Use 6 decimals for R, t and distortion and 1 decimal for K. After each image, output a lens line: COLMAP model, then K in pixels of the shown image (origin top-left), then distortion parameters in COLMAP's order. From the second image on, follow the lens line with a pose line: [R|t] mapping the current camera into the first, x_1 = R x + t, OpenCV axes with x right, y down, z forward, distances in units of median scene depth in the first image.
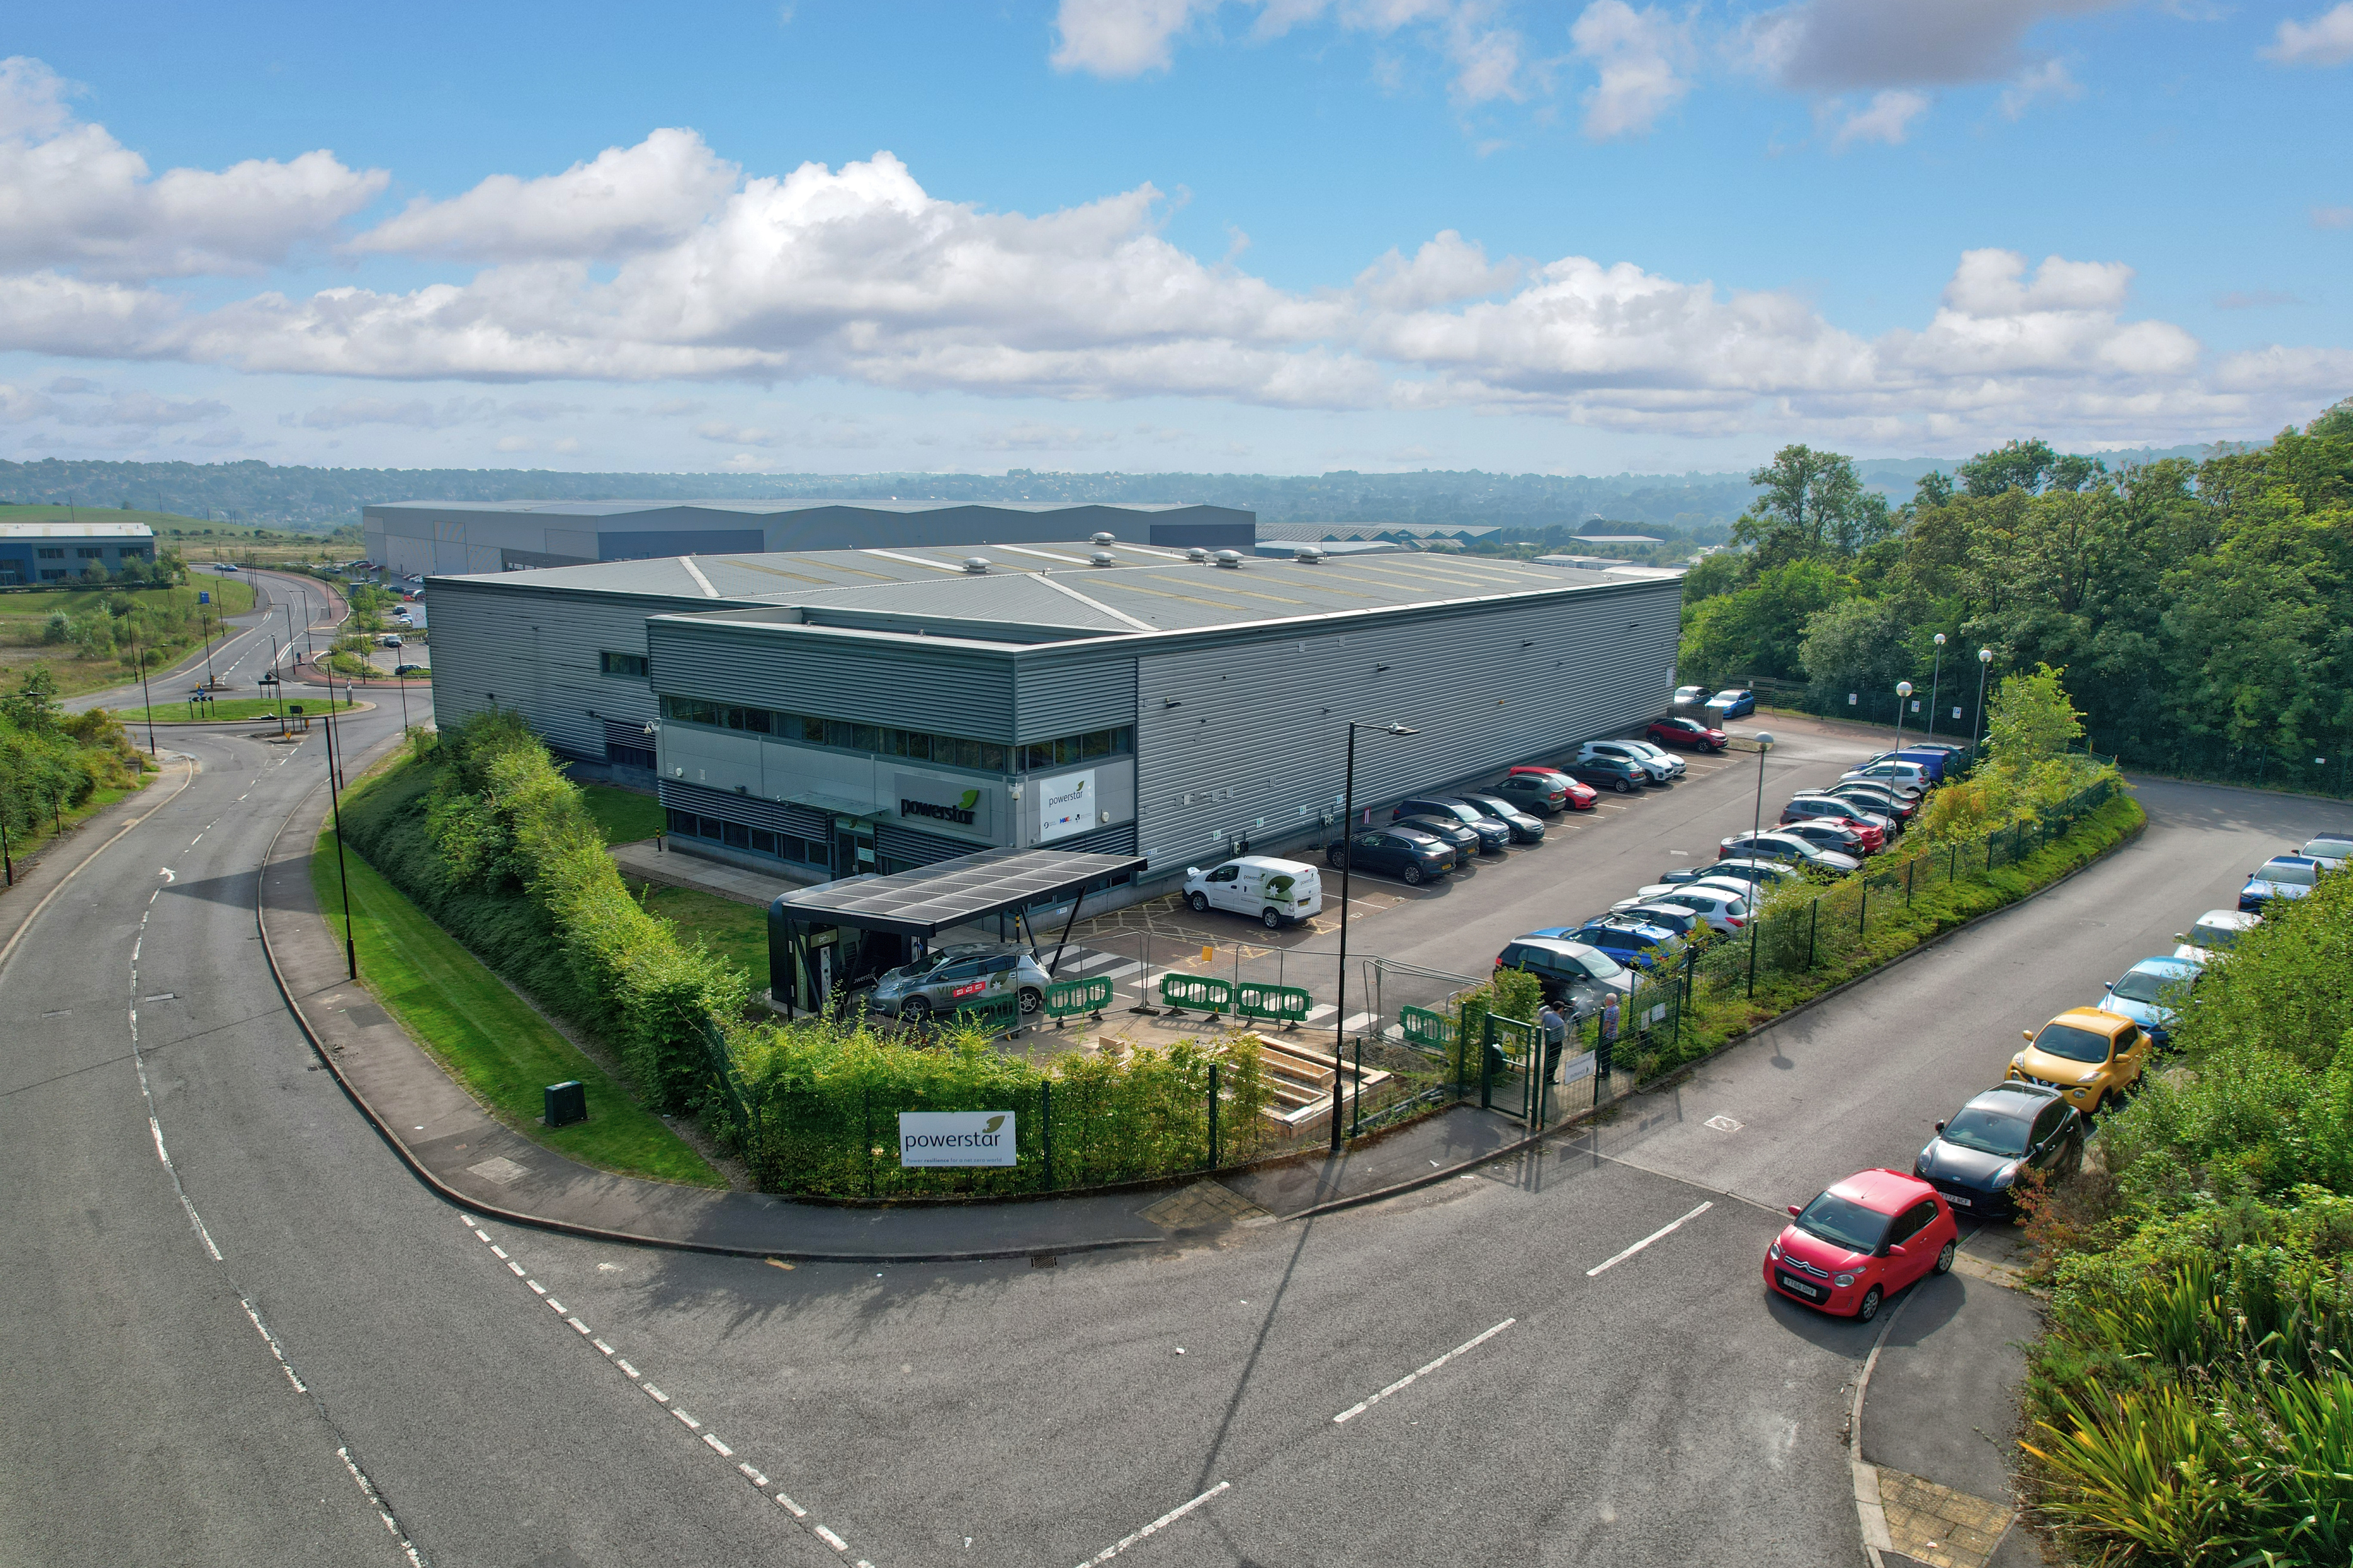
lens RADIAL K [[1503.4, 0, 1176.5], [0, 1503.4, 784.0], [0, 0, 1]] dist [-0.077166, 0.072054]
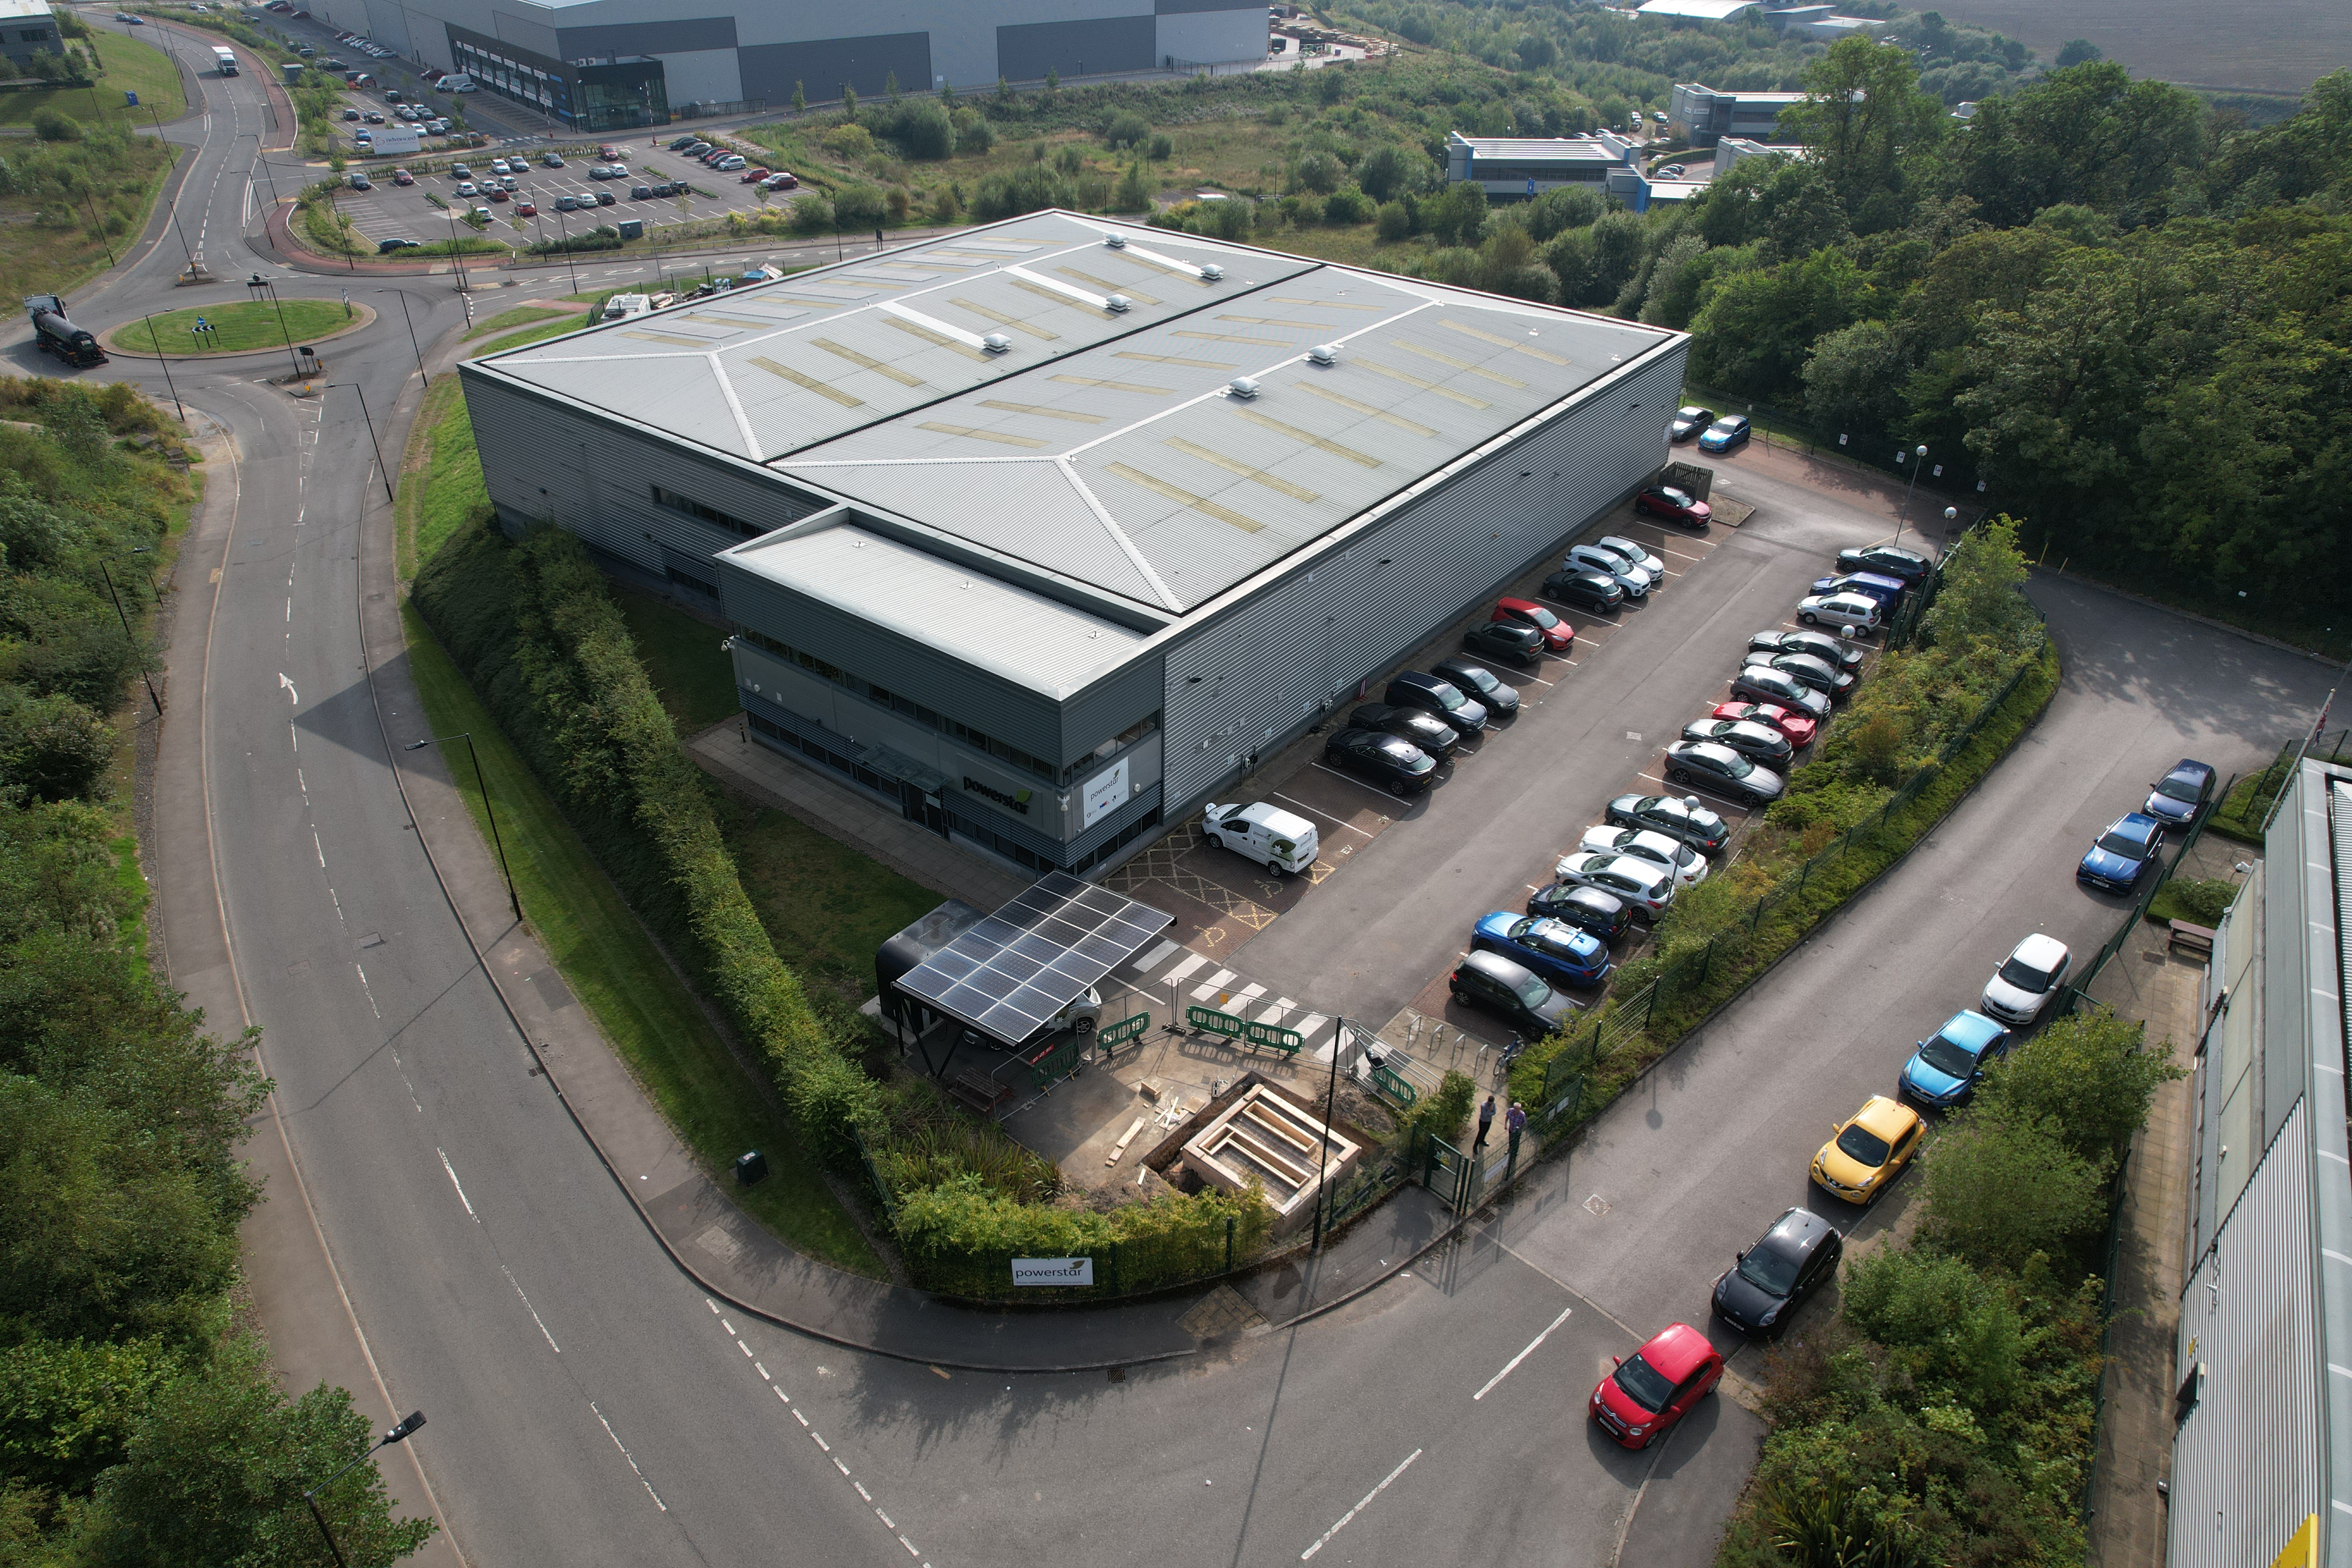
lens RADIAL K [[1503.6, 0, 1179.5], [0, 1503.6, 780.5], [0, 0, 1]] dist [-0.072262, 0.062552]
pose [[0.999983, 0.005600, 0.001754, -0.026447], [-0.005855, 0.931758, 0.363033, -0.668957], [0.000398, -0.363037, 0.931775, -0.156025]]
